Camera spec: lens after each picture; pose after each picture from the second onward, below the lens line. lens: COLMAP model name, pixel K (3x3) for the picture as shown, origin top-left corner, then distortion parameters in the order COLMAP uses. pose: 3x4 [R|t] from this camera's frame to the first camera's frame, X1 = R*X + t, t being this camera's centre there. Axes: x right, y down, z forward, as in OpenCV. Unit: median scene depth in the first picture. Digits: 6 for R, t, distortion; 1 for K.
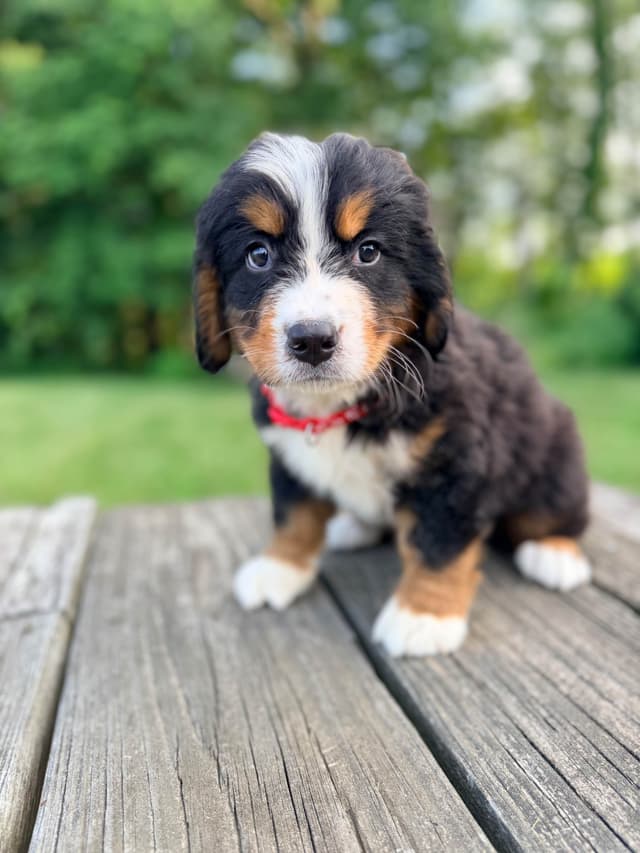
lens RADIAL K [[631.0, 0, 320.0], [0, 631.0, 426.5], [0, 0, 1]] dist [-0.021909, -0.002367]
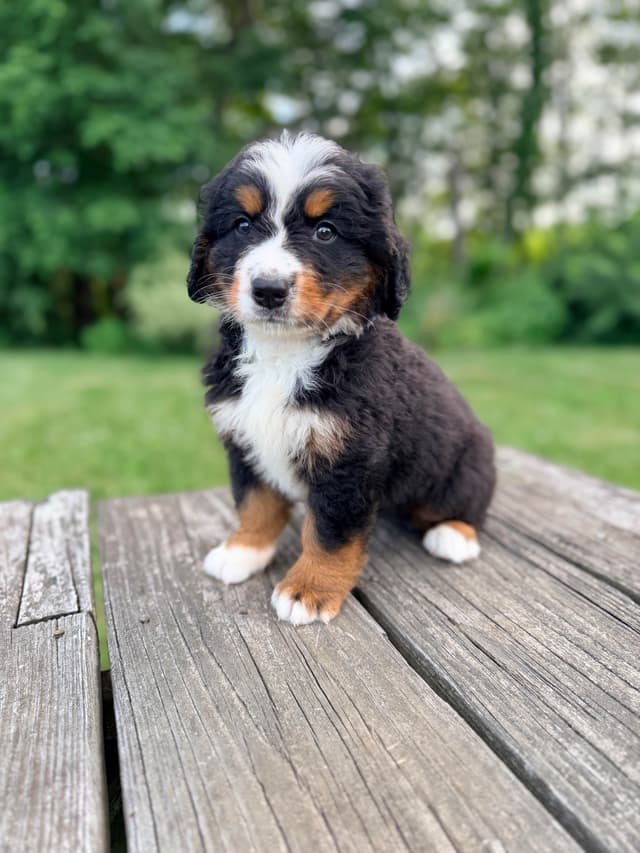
lens RADIAL K [[629.8, 0, 310.9], [0, 629.8, 425.1], [0, 0, 1]] dist [-0.019287, -0.002969]
pose [[0.995668, 0.001969, 0.092955, -0.219296], [-0.006258, 0.998927, 0.045879, -0.072334], [-0.092765, -0.046262, 0.994613, -0.011670]]
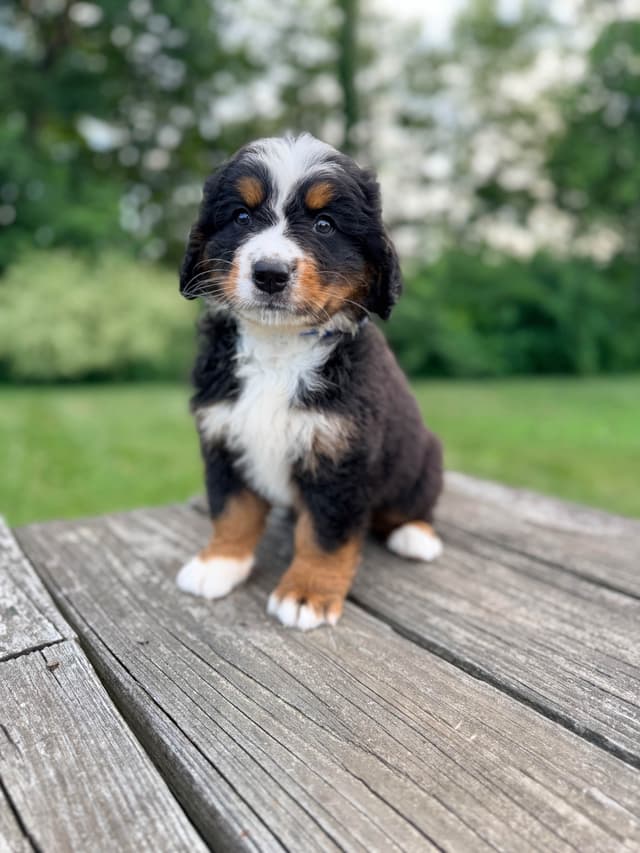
lens RADIAL K [[629.8, 0, 310.9], [0, 629.8, 425.1], [0, 0, 1]] dist [-0.019287, -0.002969]
pose [[0.928810, -0.002214, 0.370549, -0.614509], [0.005736, 0.999948, -0.008405, 0.002418], [-0.370511, 0.009932, 0.928775, 0.081131]]
